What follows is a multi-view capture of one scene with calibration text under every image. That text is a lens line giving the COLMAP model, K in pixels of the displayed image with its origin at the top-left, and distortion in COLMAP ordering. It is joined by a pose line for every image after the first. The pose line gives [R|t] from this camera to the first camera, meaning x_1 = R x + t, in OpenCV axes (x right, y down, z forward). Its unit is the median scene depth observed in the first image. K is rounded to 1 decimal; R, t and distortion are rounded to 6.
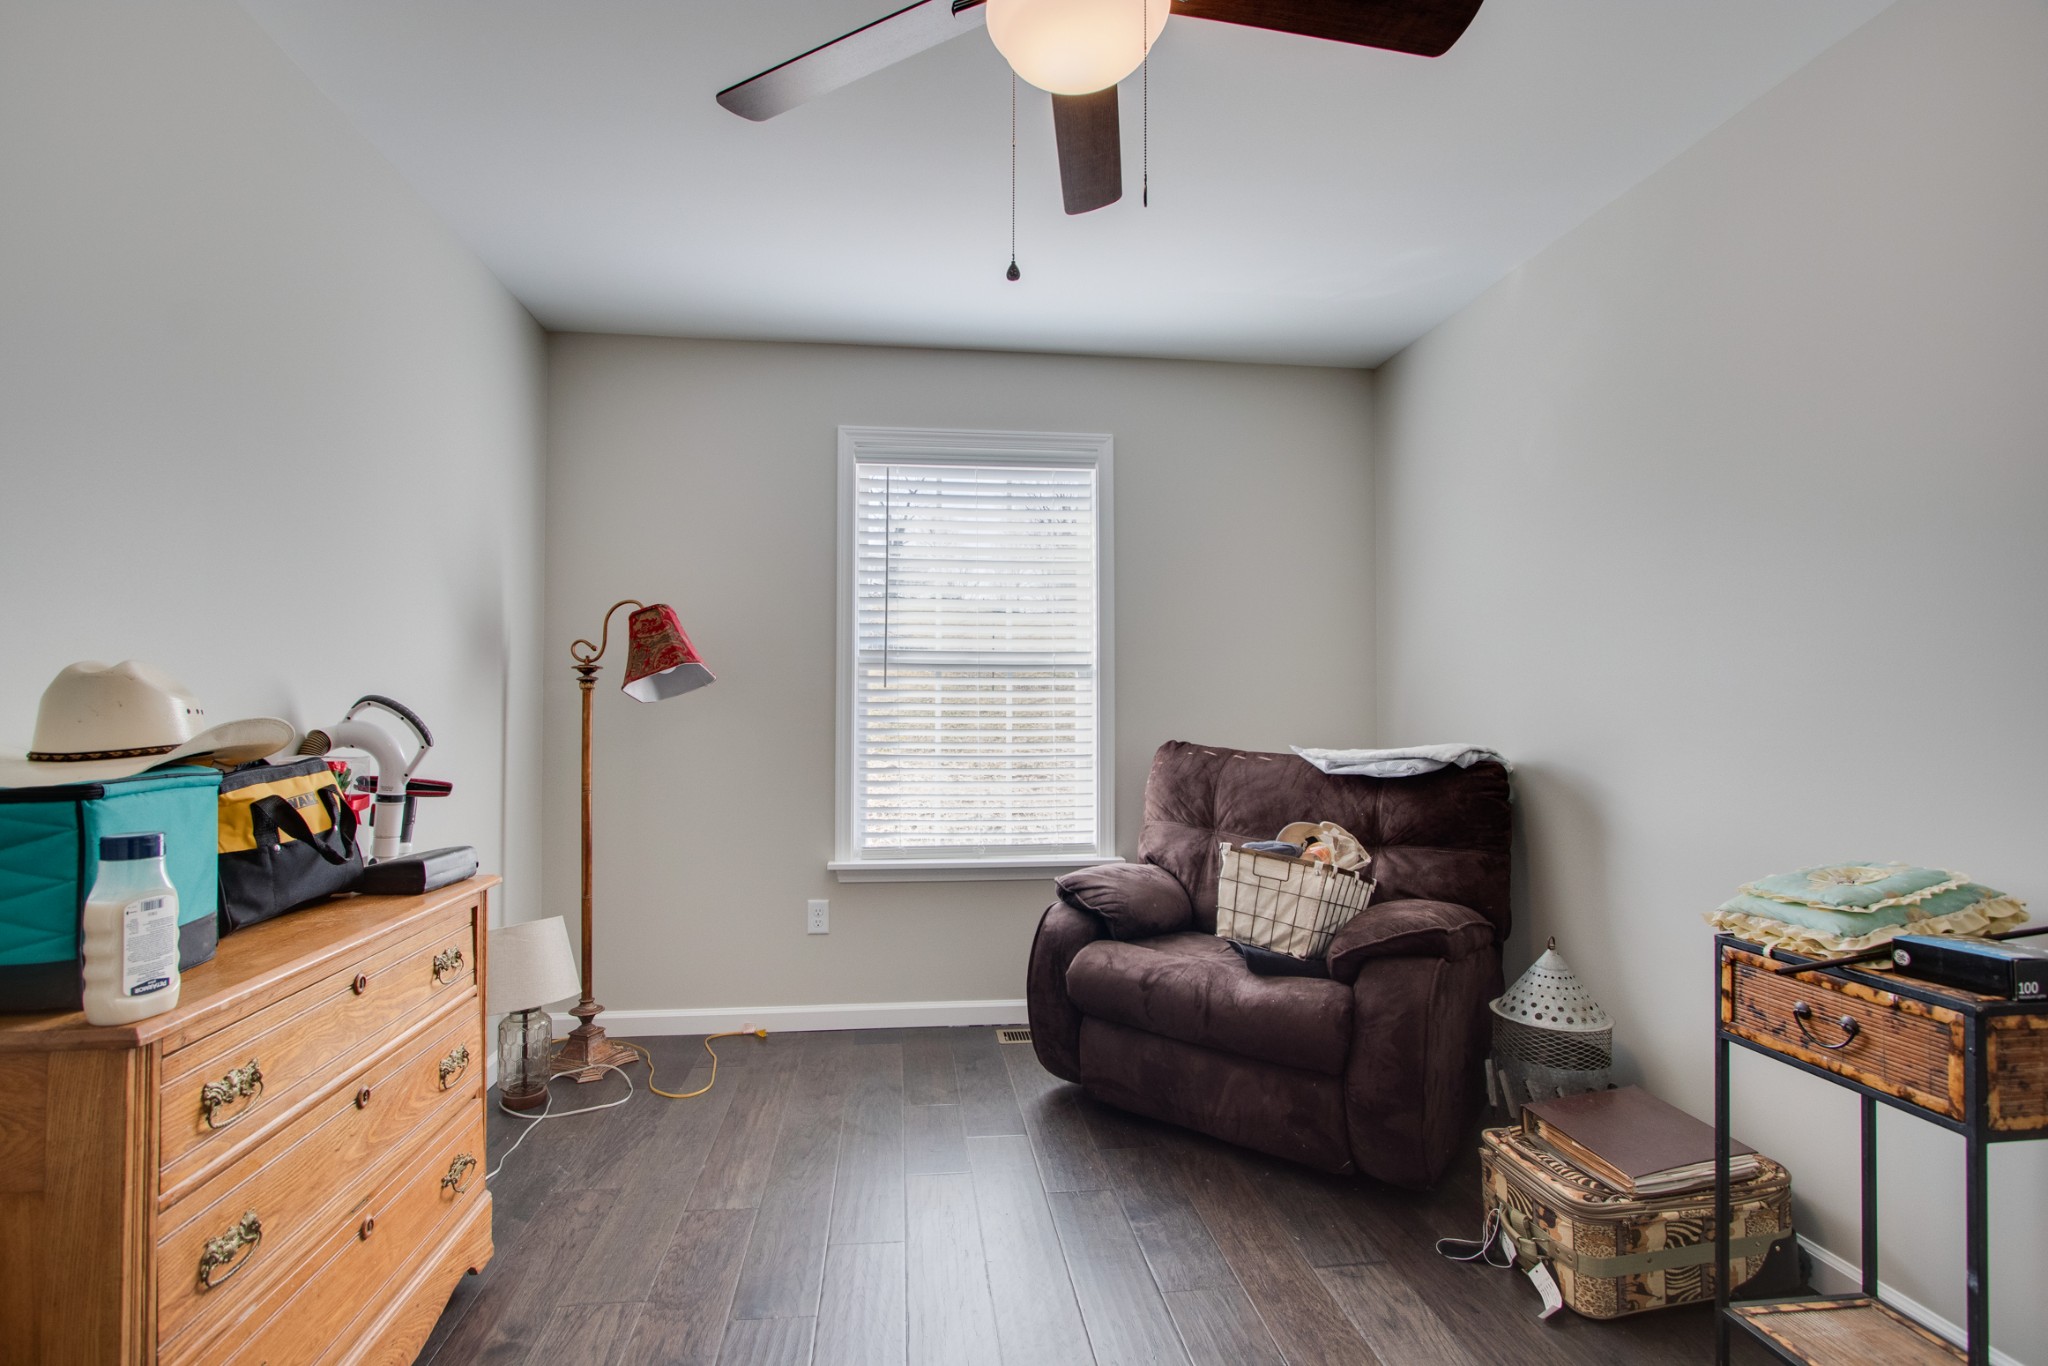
lens RADIAL K [[987.2, 0, 1024.0], [0, 987.2, 683.0], [0, 0, 1]] dist [-0.000452, -0.000011]
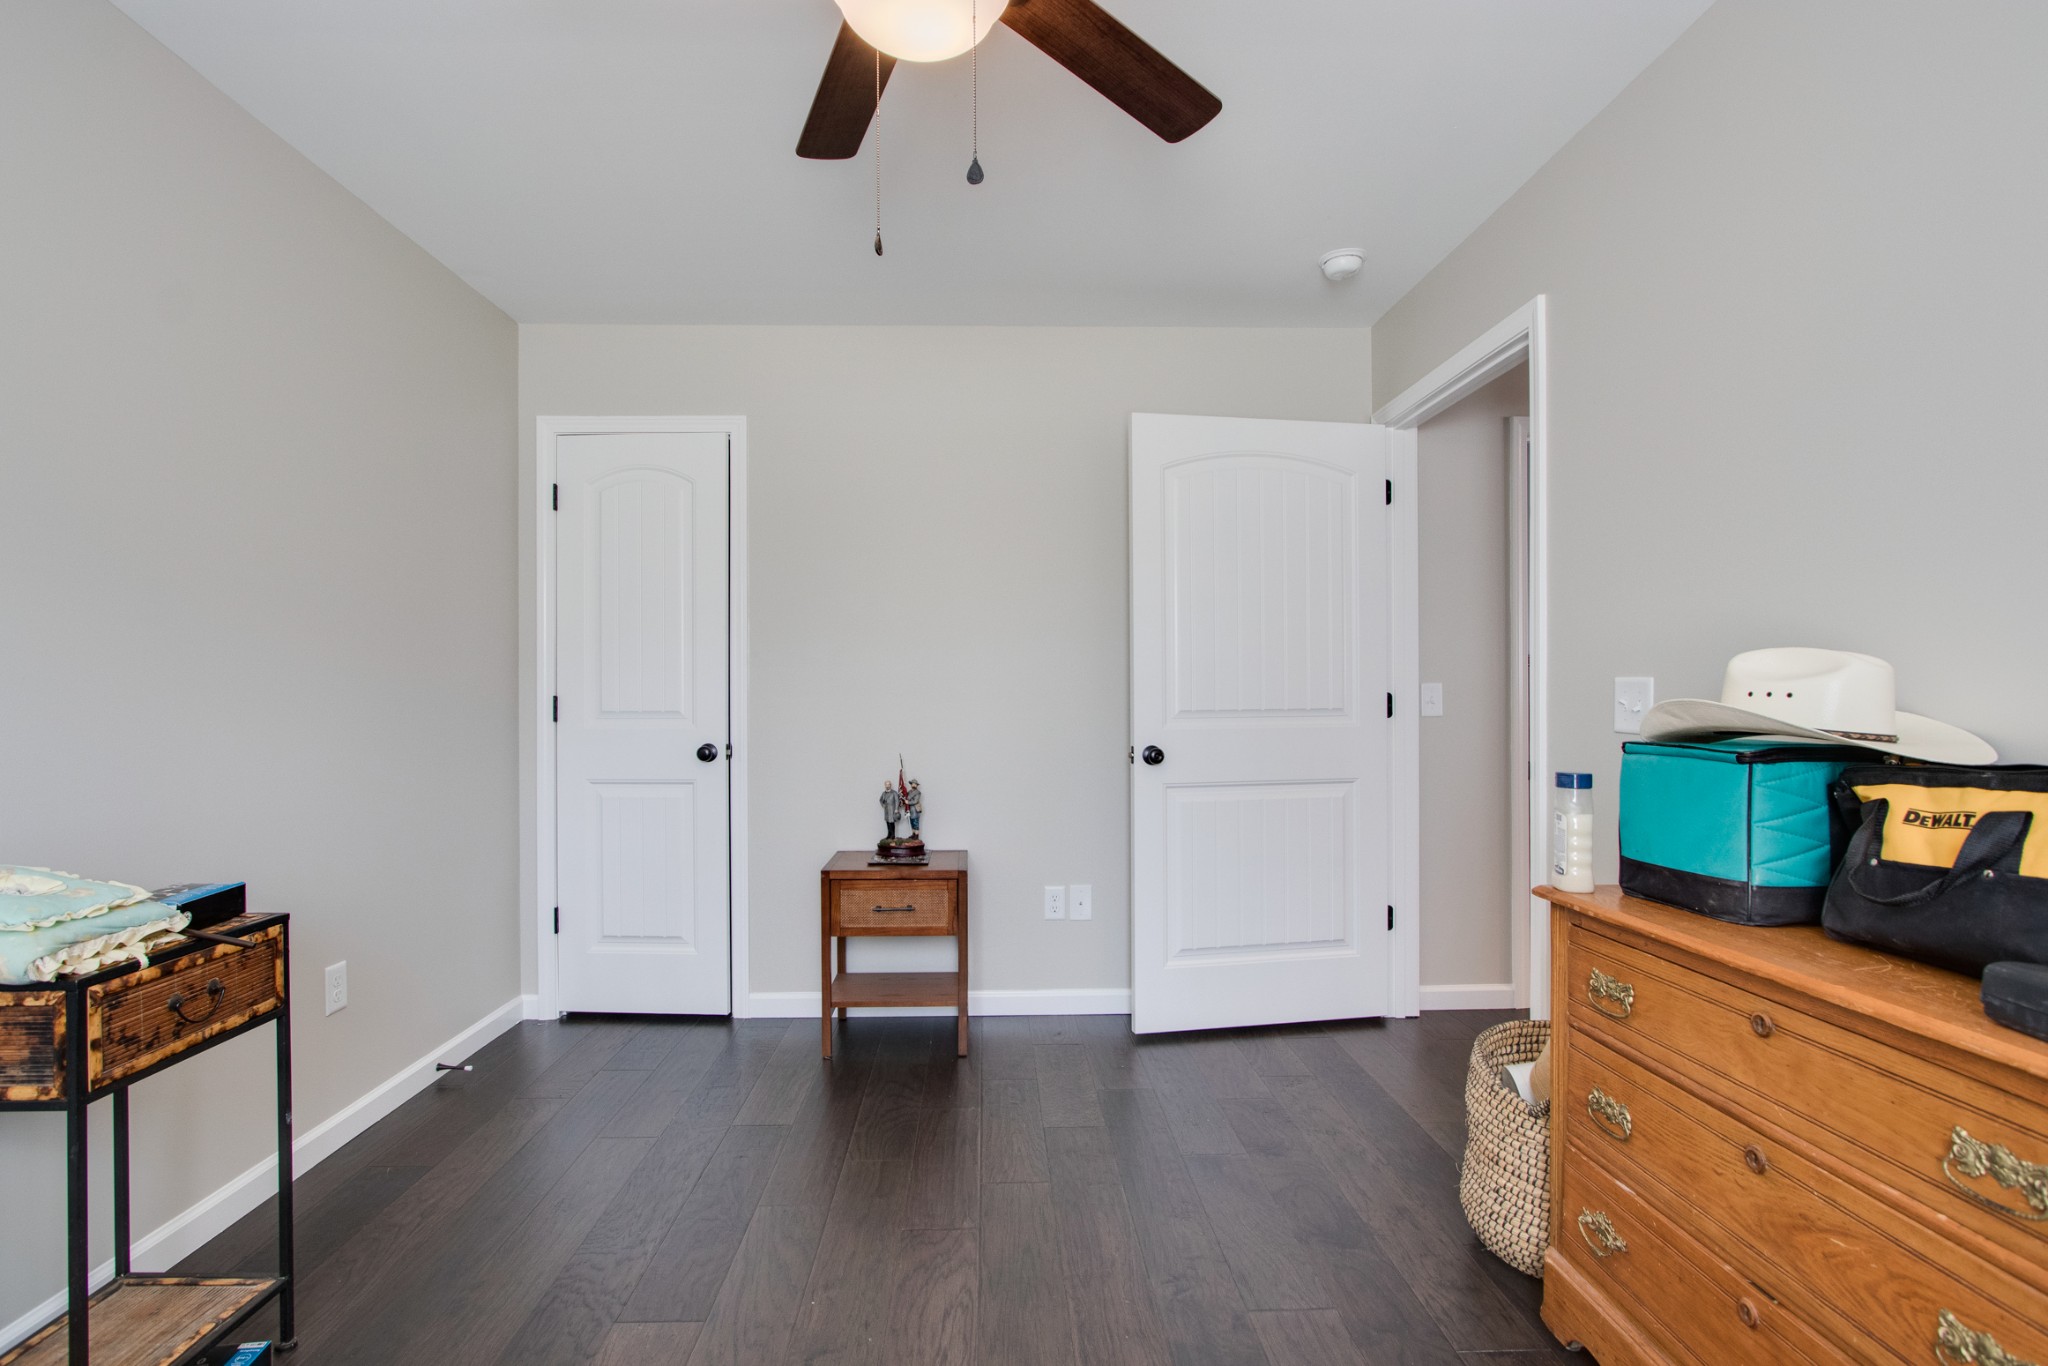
lens RADIAL K [[966.7, 0, 1003.0], [0, 966.7, 691.0], [0, 0, 1]] dist [-0.011631, 0.000118]
pose [[-0.994993, 0.000072, 0.099945, -0.116949], [-0.002604, 0.999642, -0.026642, 0.048777], [-0.099911, -0.026769, -0.994636, 1.890025]]
